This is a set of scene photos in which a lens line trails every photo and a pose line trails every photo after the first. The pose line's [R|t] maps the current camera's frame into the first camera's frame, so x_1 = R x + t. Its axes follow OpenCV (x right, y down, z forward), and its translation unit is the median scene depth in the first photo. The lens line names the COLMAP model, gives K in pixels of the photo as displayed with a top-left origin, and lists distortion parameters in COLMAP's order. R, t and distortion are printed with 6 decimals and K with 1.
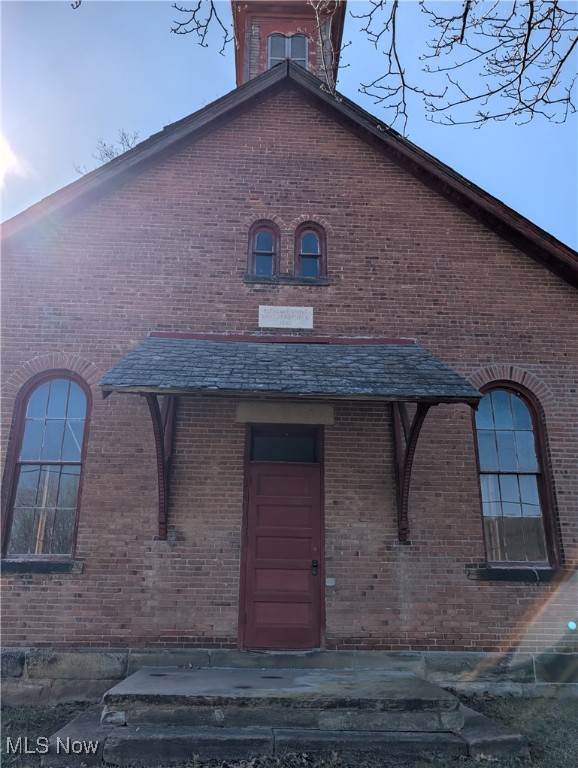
lens RADIAL K [[599.1, 0, 285.4], [0, 599.1, 387.8], [0, 0, 1]] dist [0.004762, -0.013563]
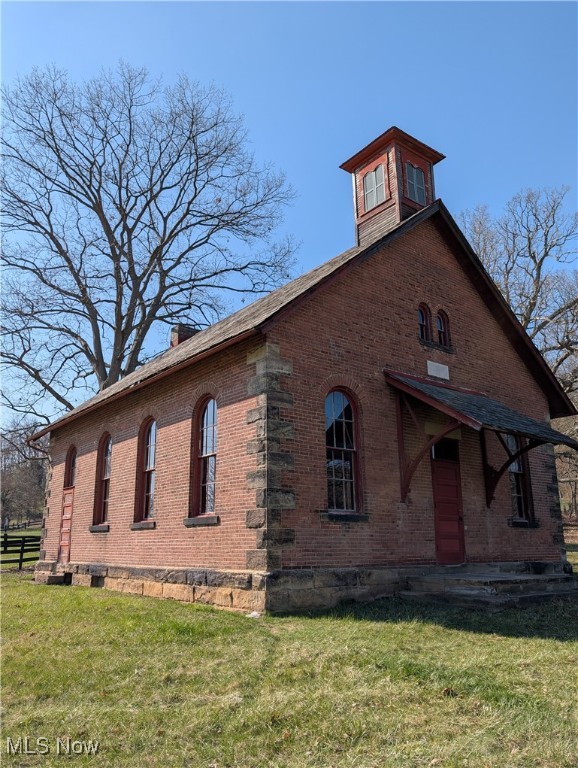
lens RADIAL K [[599.1, 0, 290.4], [0, 599.1, 384.2], [0, 0, 1]] dist [0.004762, -0.013563]
pose [[0.806628, 0.139264, 0.574418, -1.443865], [-0.179908, 0.983581, 0.014173, -0.035506], [-0.563013, -0.114775, 0.818439, -0.141425]]
